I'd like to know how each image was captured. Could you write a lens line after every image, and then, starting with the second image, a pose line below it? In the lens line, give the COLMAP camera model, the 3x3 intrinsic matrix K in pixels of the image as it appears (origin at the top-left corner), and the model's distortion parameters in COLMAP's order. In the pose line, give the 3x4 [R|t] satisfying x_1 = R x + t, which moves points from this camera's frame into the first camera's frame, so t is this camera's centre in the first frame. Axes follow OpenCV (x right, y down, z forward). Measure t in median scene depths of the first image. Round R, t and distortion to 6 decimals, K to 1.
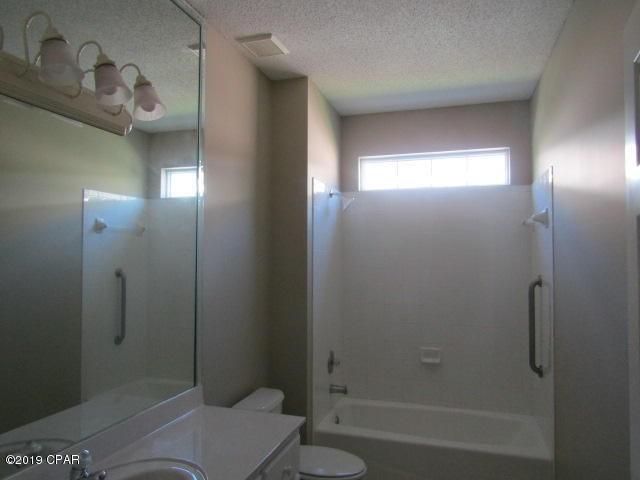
lens RADIAL K [[449.0, 0, 321.9], [0, 449.0, 239.6], [0, 0, 1]] dist [-0.021571, 0.005435]
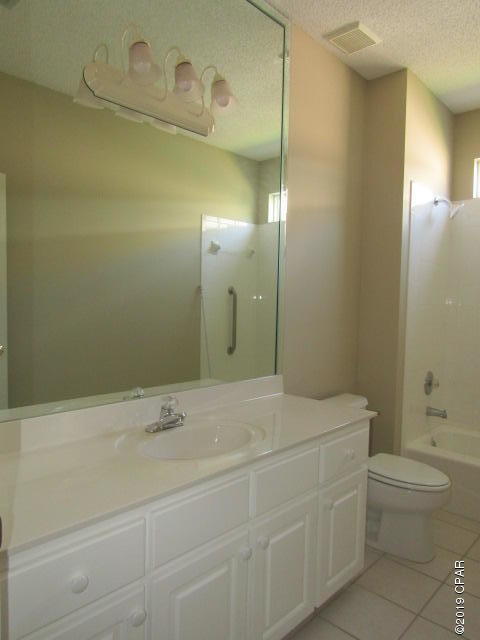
lens RADIAL K [[449.0, 0, 240.6], [0, 449.0, 320.3], [0, 0, 1]] dist [-0.021571, 0.005435]
pose [[0.897778, 0.036627, -0.438923, 0.080659], [-0.003751, 0.997136, 0.075536, 0.082436], [0.440433, -0.066168, 0.895344, 0.000906]]
